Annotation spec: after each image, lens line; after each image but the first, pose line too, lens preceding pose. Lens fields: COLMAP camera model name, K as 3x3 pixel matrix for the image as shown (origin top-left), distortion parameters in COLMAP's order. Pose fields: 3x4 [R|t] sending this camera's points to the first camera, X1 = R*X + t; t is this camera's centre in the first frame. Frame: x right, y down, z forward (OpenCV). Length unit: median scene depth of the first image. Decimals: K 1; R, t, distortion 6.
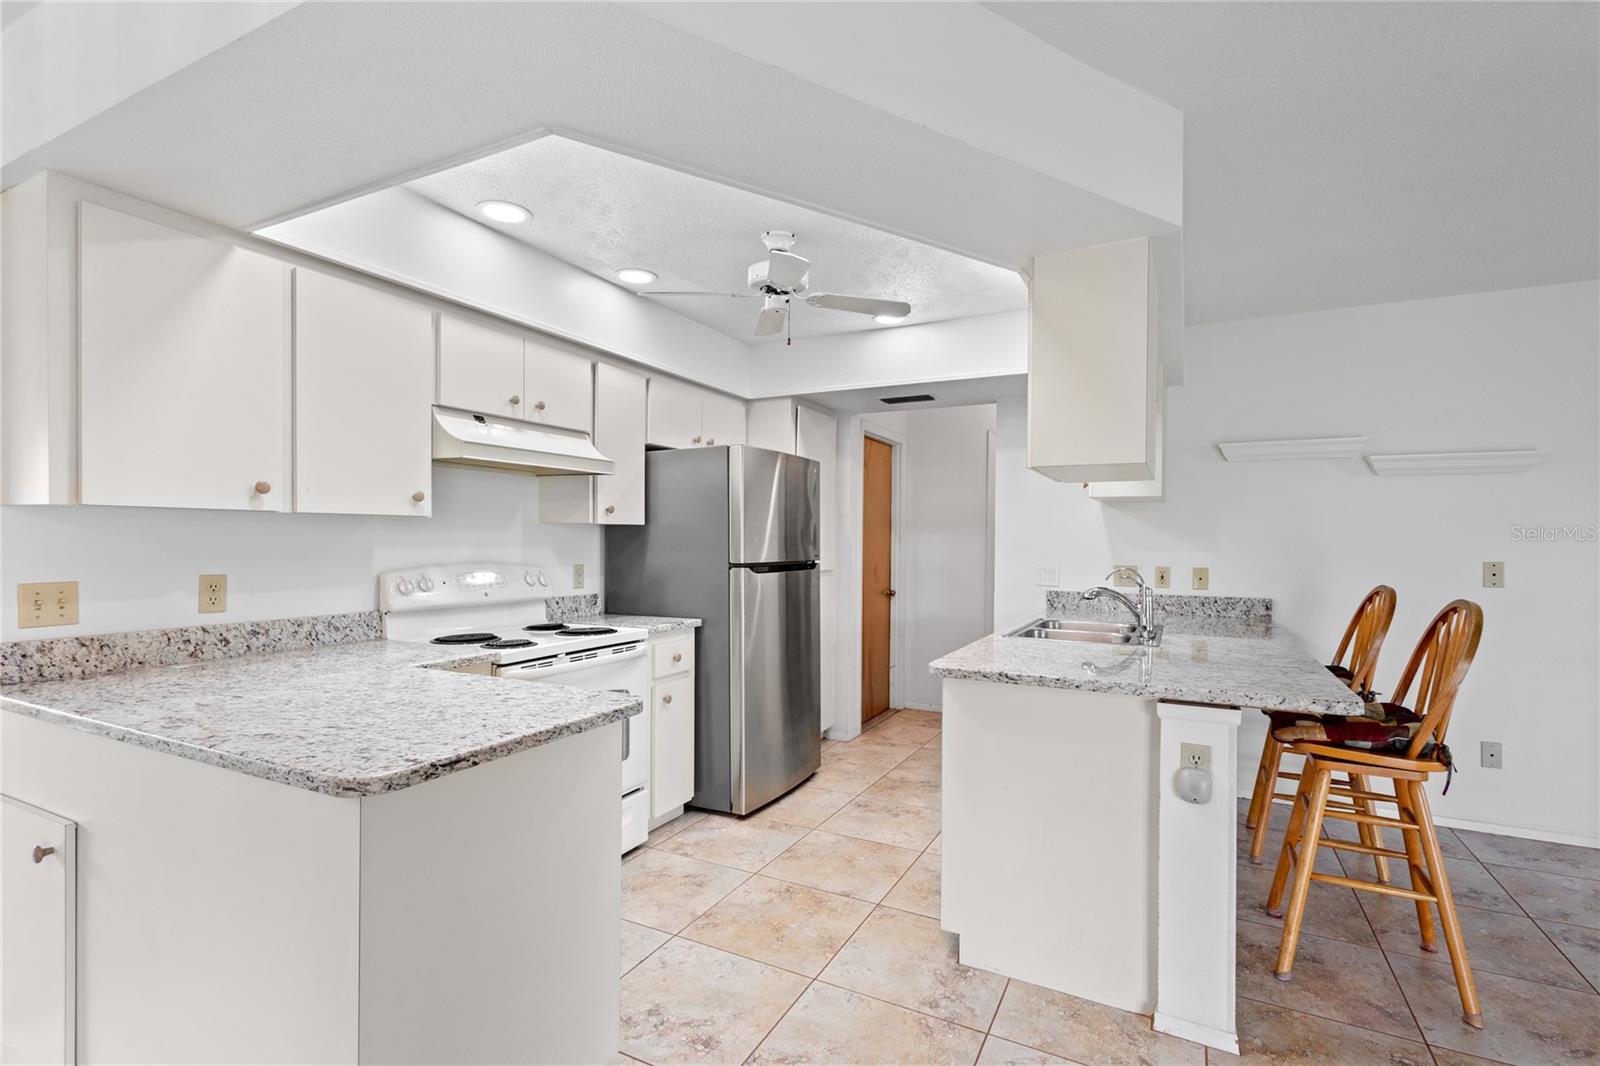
lens RADIAL K [[748.4, 0, 799.8], [0, 748.4, 545.5], [0, 0, 1]] dist [0.002691, 0.000216]
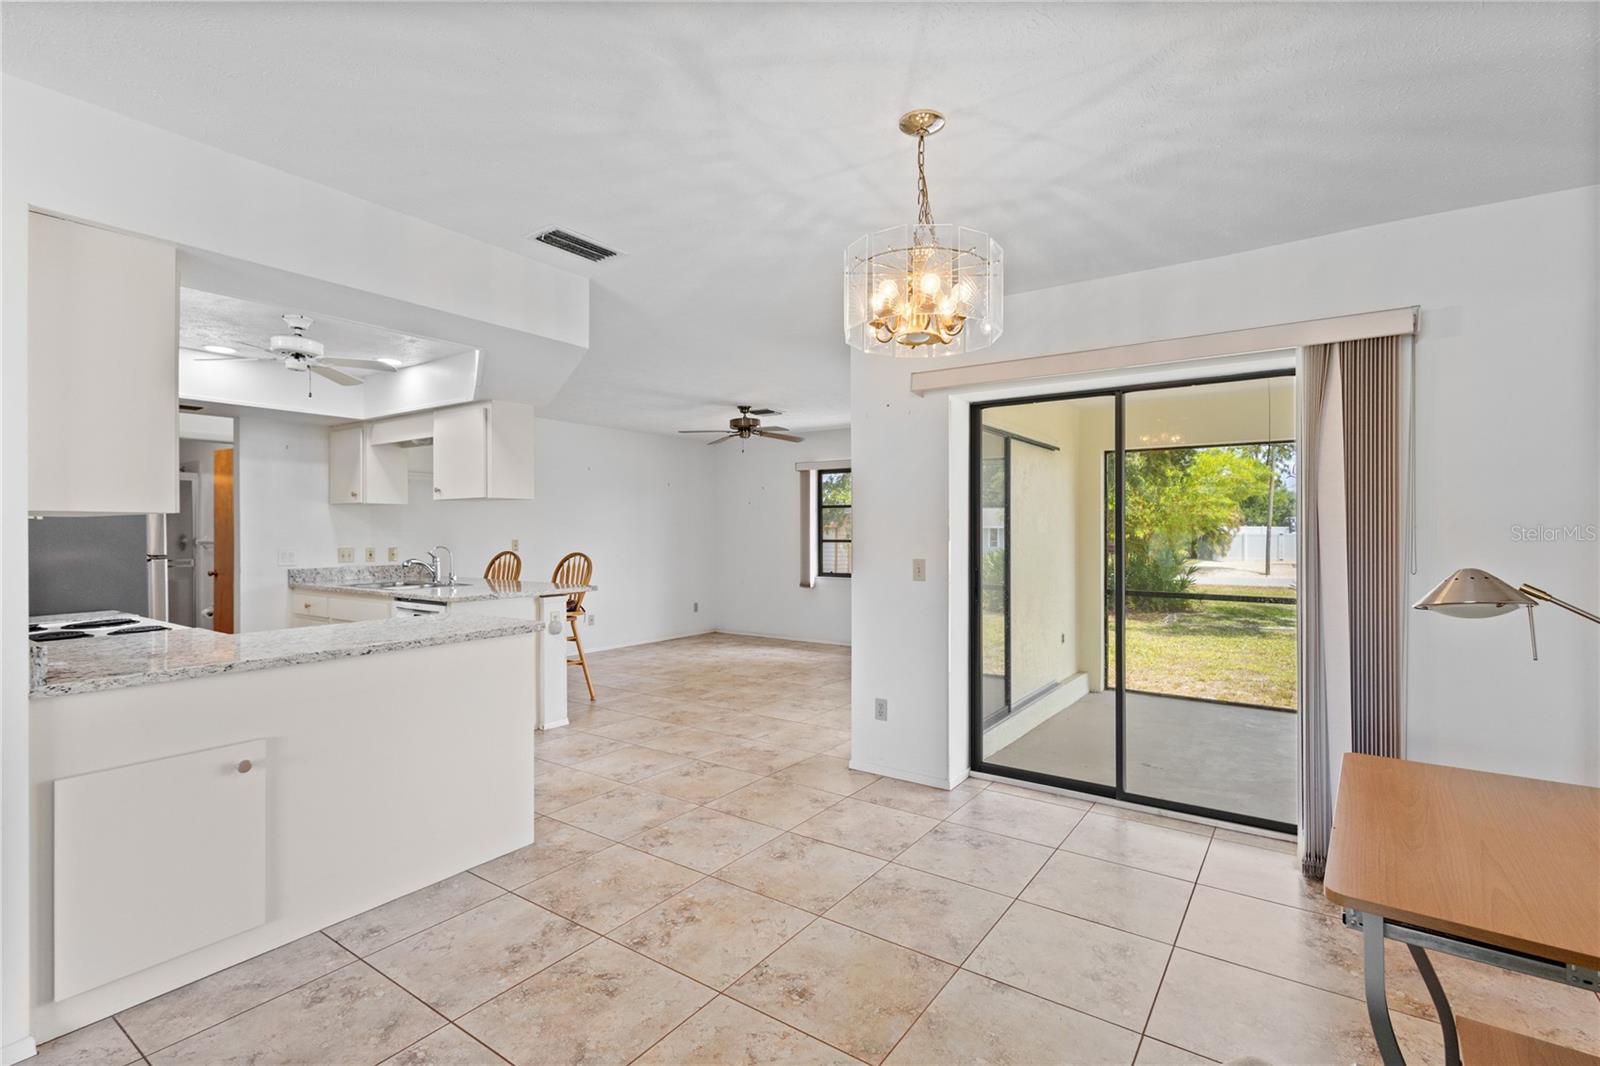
lens RADIAL K [[742.6, 0, 806.6], [0, 742.6, 529.8], [0, 0, 1]] dist [0.001978, 0.000087]
pose [[0.126767, -0.009849, 0.991884, -1.435504], [0.011152, 0.999902, 0.008504, -0.018933], [-0.991870, 0.009983, 0.126864, -0.135512]]
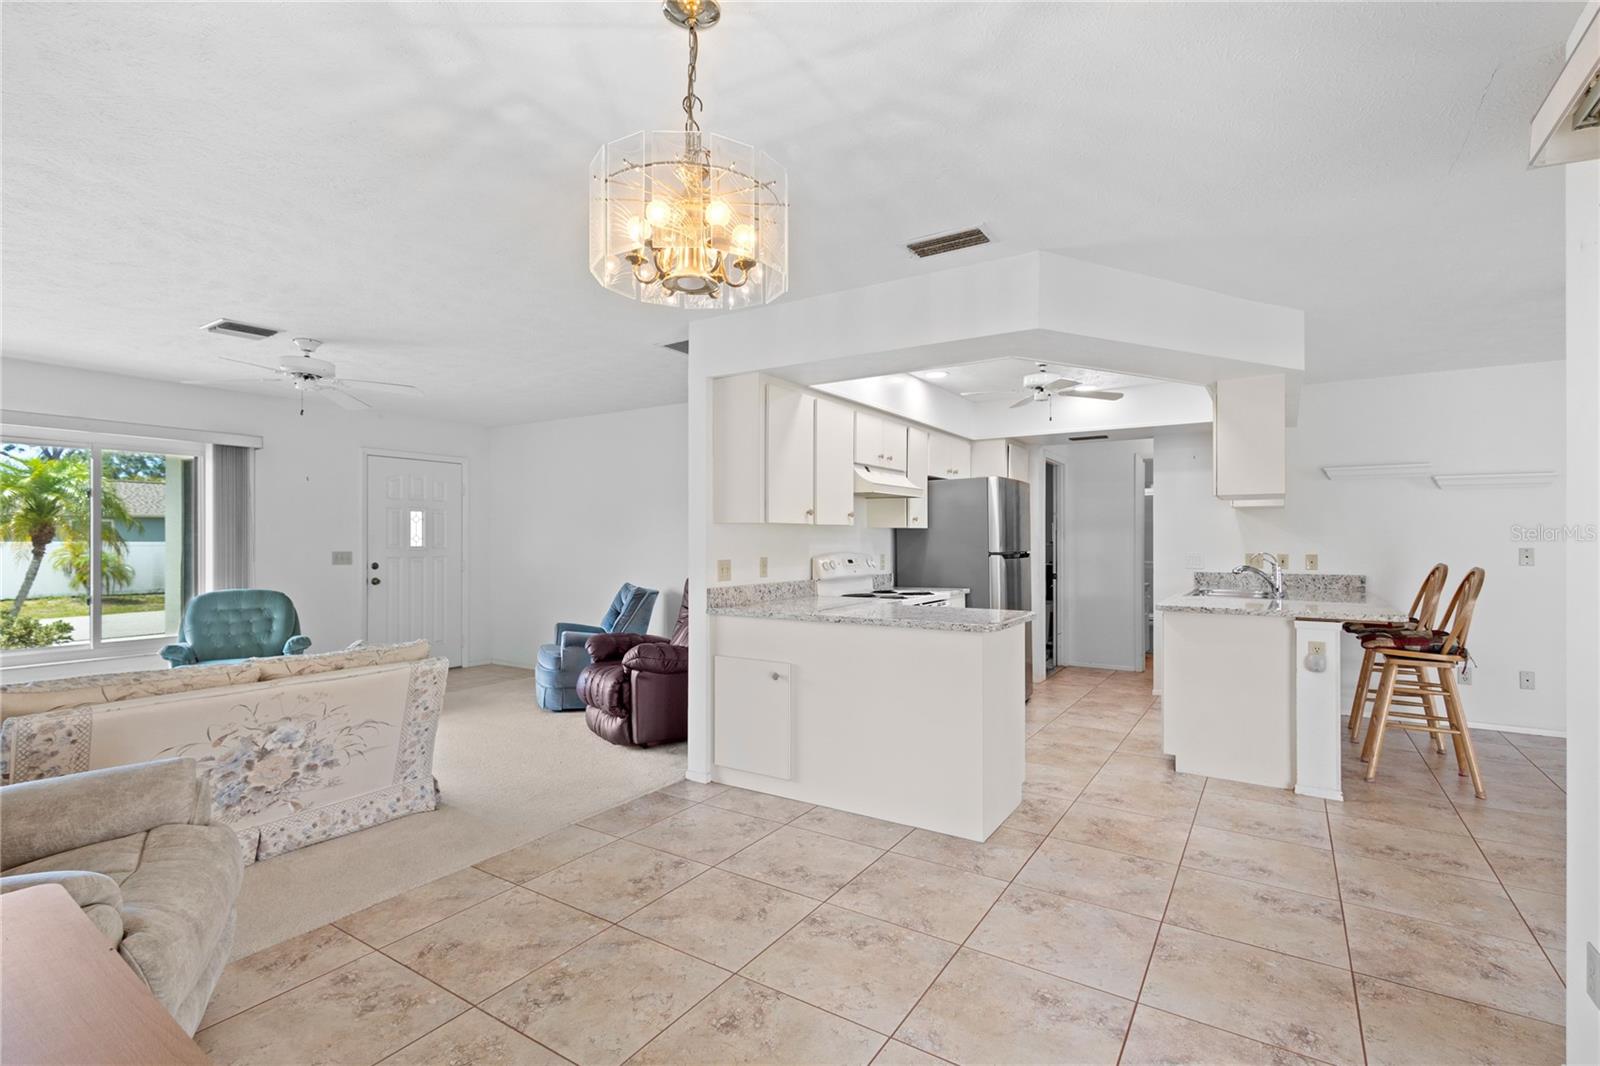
lens RADIAL K [[741.3, 0, 792.3], [0, 741.3, 537.2], [0, 0, 1]] dist [0.002633, 0.000438]
pose [[0.994224, -0.007981, -0.107030, -0.458173], [0.006836, 0.999915, -0.011062, 0.008451], [0.107109, 0.010266, 0.994194, -0.790091]]
